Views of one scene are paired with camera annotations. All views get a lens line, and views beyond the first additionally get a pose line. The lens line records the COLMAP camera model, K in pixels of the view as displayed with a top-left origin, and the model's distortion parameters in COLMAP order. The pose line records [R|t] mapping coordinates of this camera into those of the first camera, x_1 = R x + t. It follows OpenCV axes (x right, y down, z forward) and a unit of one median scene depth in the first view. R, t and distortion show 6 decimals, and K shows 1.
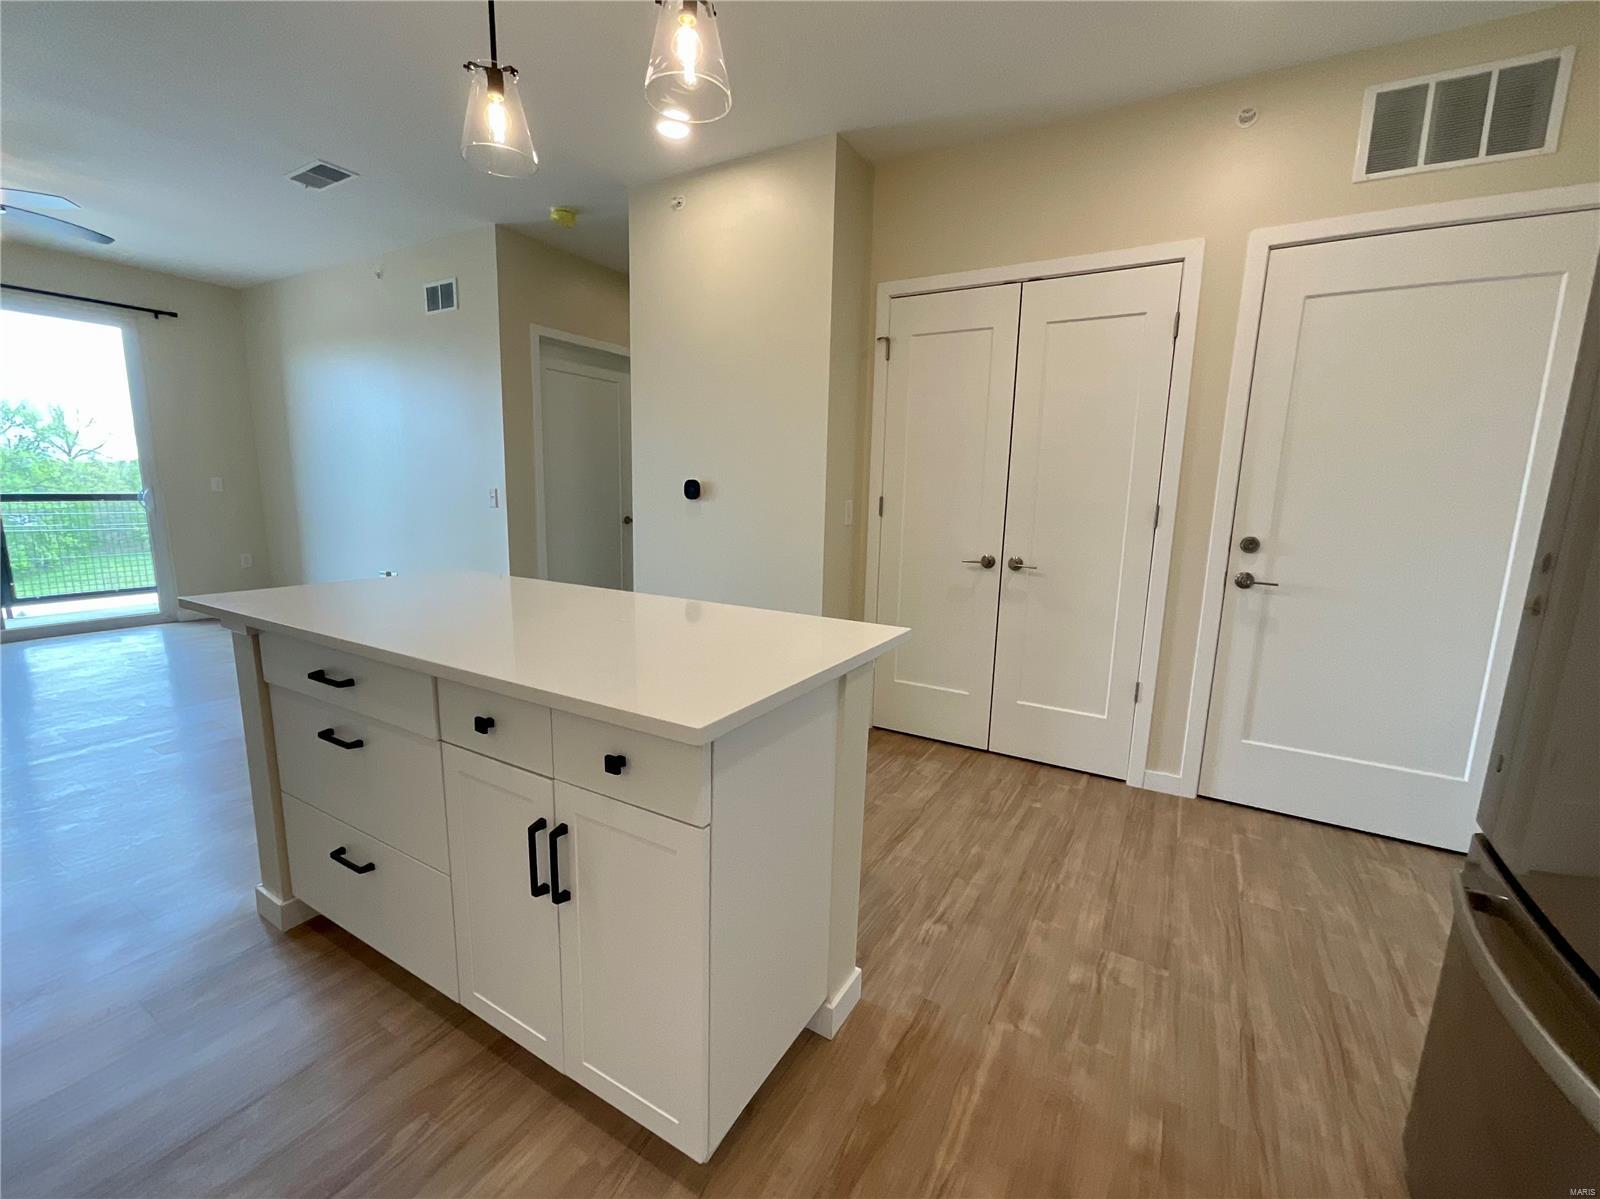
lens RADIAL K [[647.7, 0, 743.0], [0, 647.7, 557.1], [0, 0, 1]] dist [-0.001476, -0.000233]
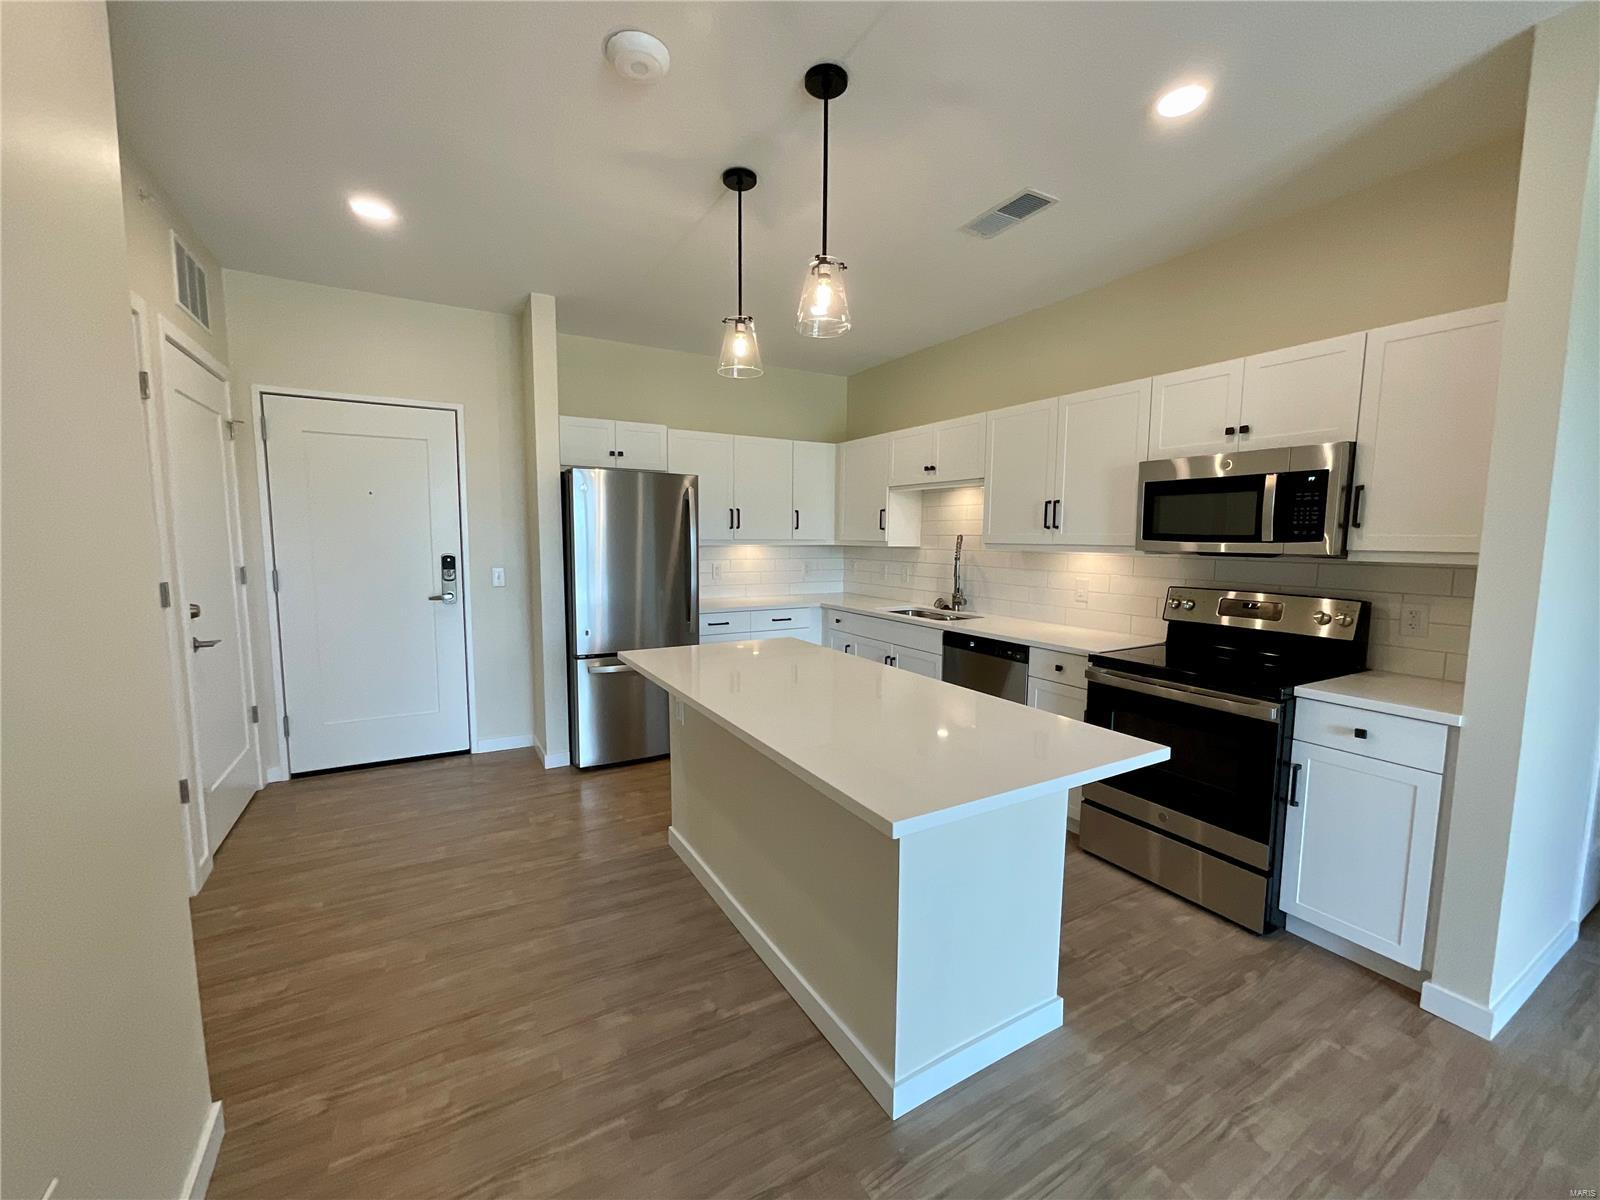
lens RADIAL K [[647.7, 0, 793.0], [0, 647.7, 597.7], [0, 0, 1]] dist [-0.001476, -0.000233]
pose [[-0.870322, -0.055336, 0.489364, -0.521572], [0.074161, 0.967611, 0.241309, -0.196508], [-0.486867, 0.246308, -0.838029, 1.248991]]
